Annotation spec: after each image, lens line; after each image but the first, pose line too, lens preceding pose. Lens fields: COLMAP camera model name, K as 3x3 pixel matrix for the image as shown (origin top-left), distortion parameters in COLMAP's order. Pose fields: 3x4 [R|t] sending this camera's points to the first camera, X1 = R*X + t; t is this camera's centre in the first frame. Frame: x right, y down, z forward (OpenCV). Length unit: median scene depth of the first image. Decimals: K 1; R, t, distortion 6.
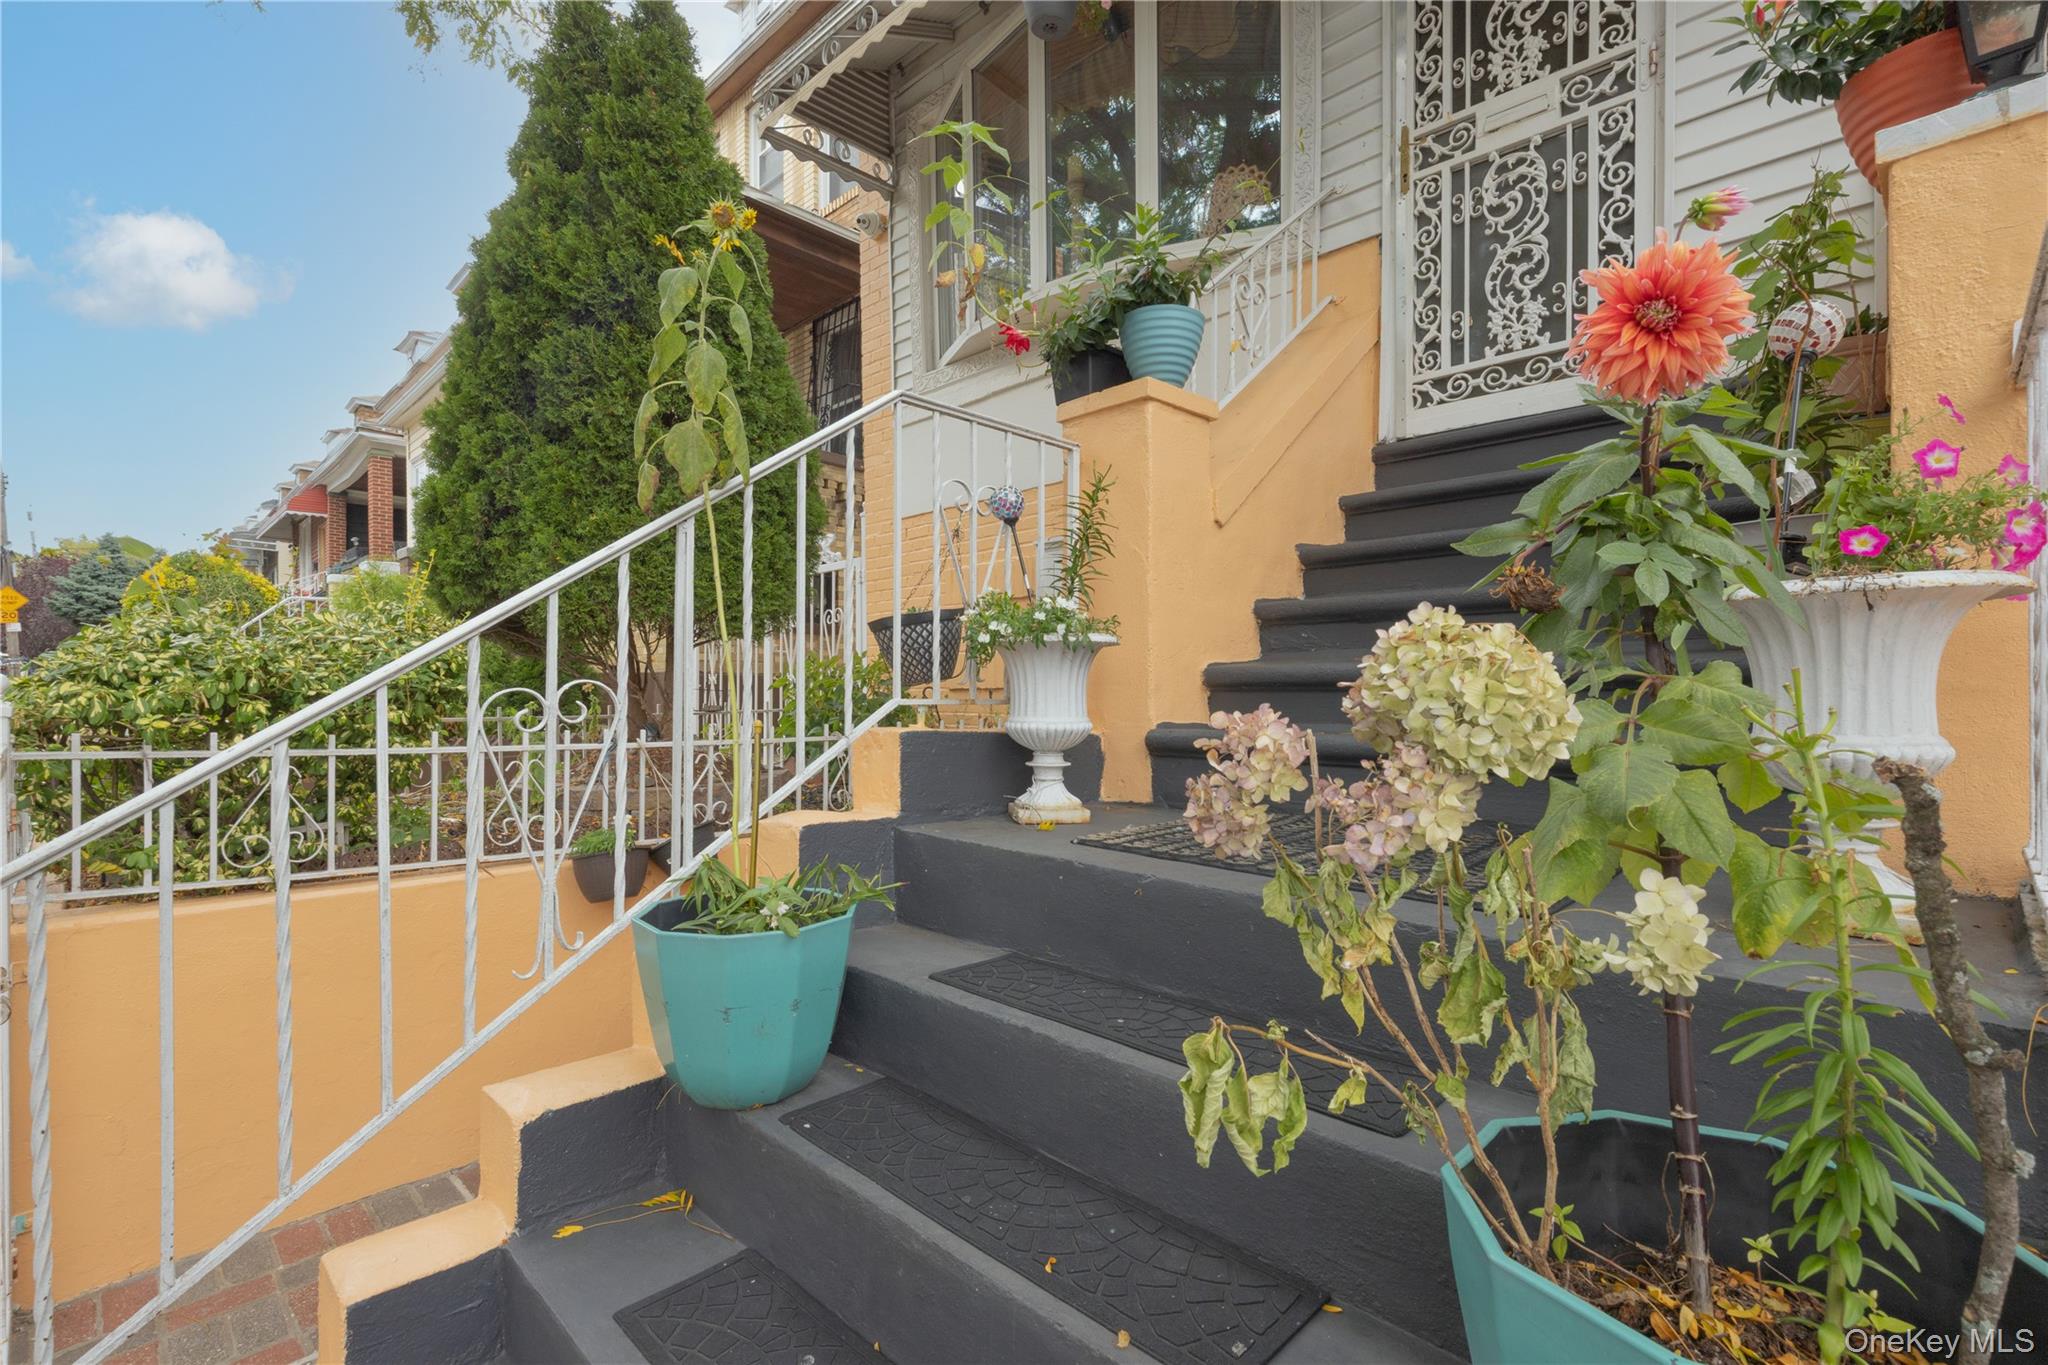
lens RADIAL K [[925.3, 0, 1024.9], [0, 925.3, 682.9], [0, 0, 1]] dist [-0.000098, 0.000013]
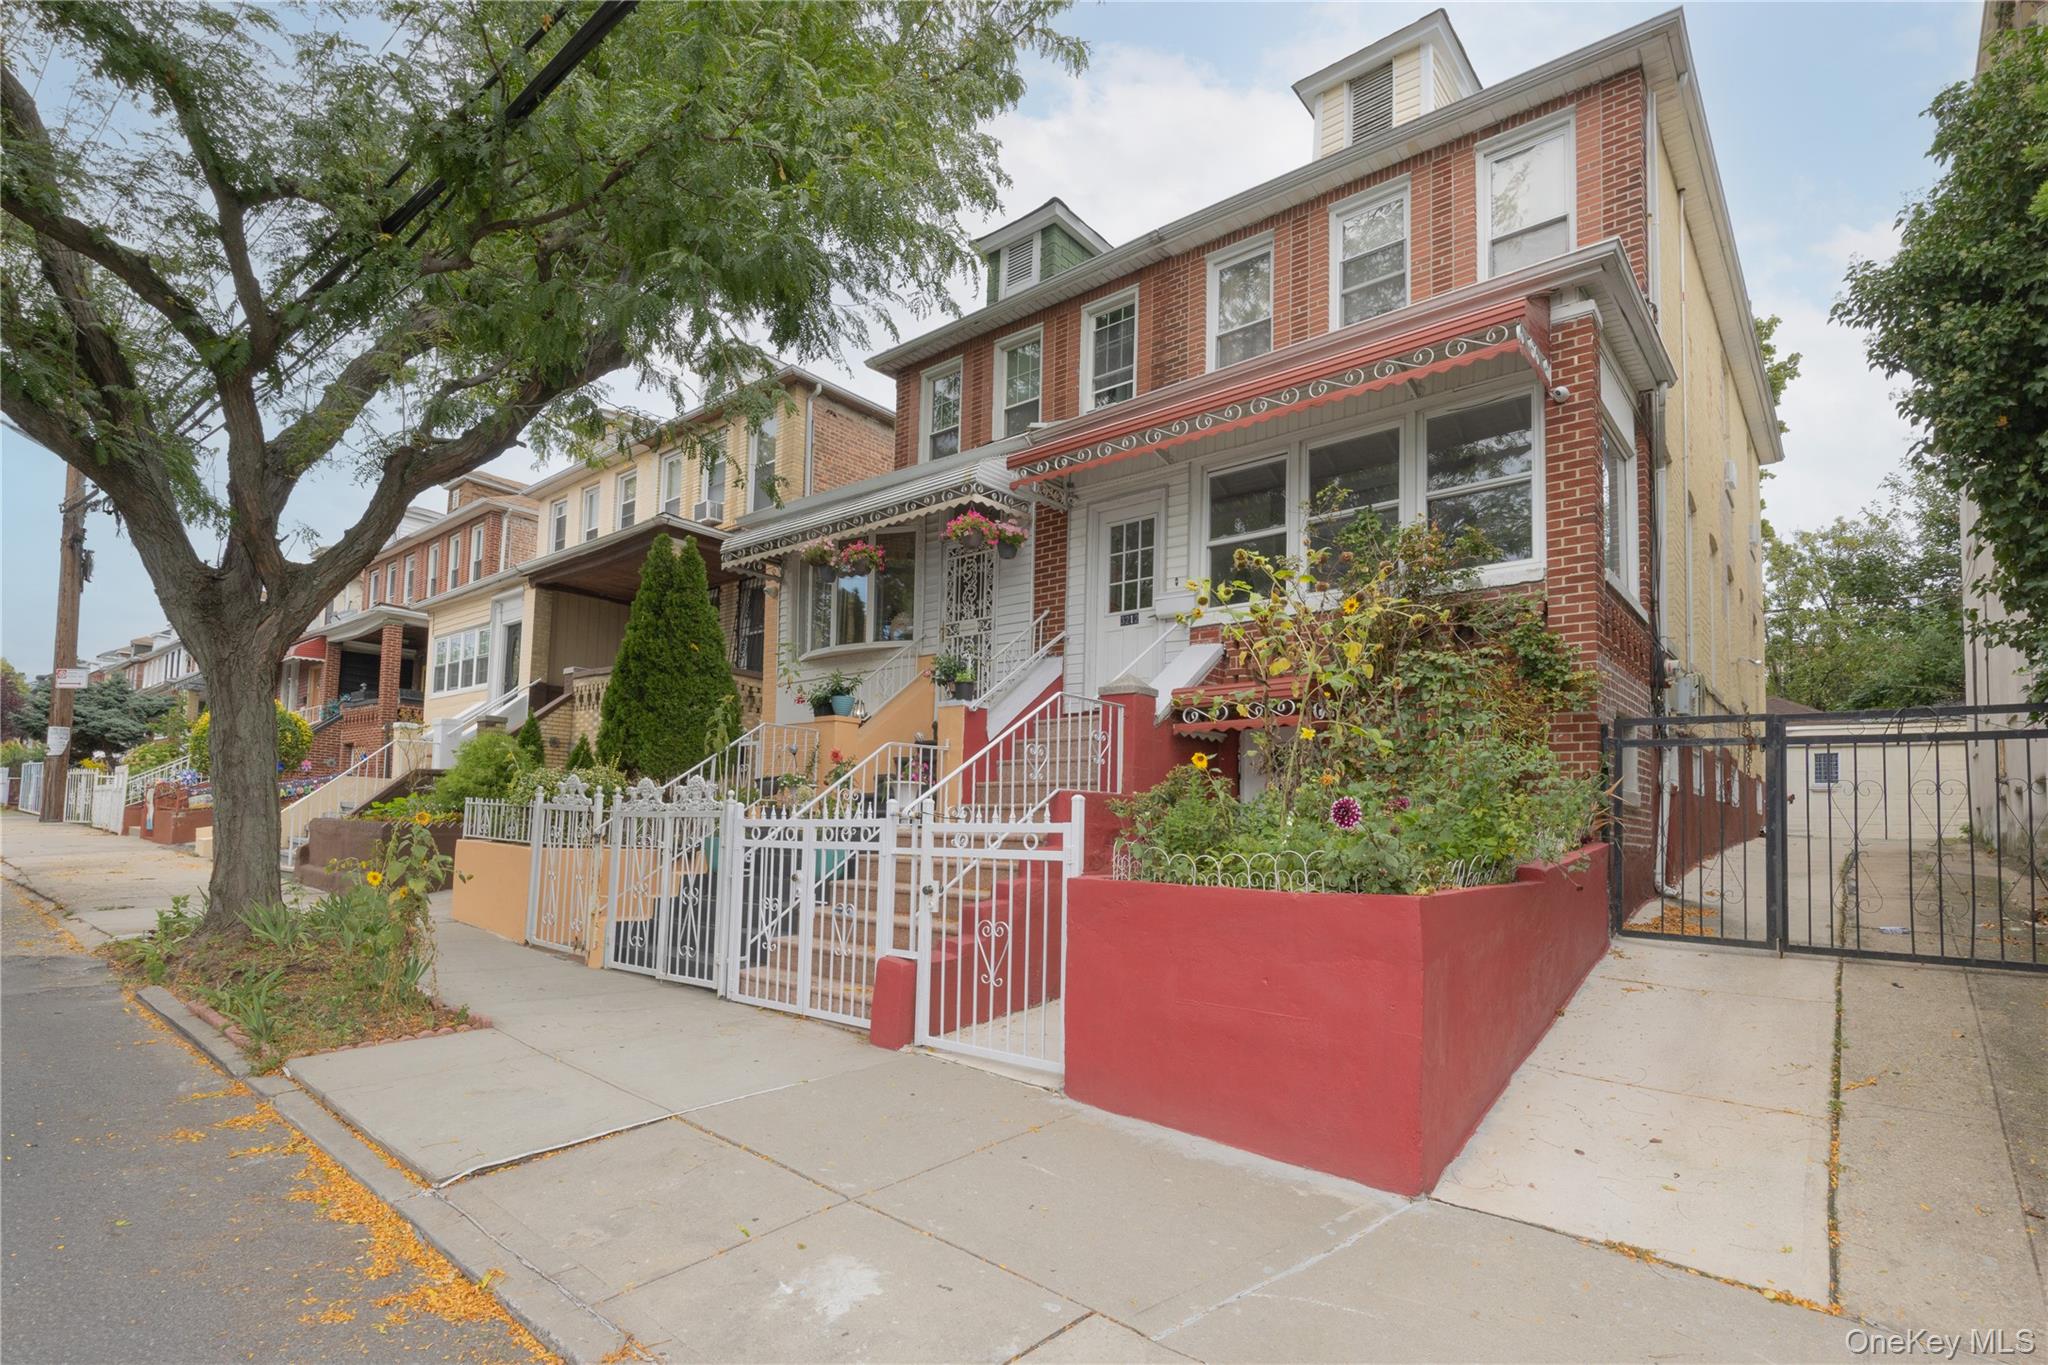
lens RADIAL K [[976.7, 0, 1017.5], [0, 976.7, 770.6], [0, 0, 1]] dist [0.001388, 0.000072]
pose [[0.997000, 0.029875, 0.071399, 0.423180], [-0.026183, 0.998299, -0.052099, 0.050735], [-0.072834, 0.050073, 0.996086, -2.119347]]
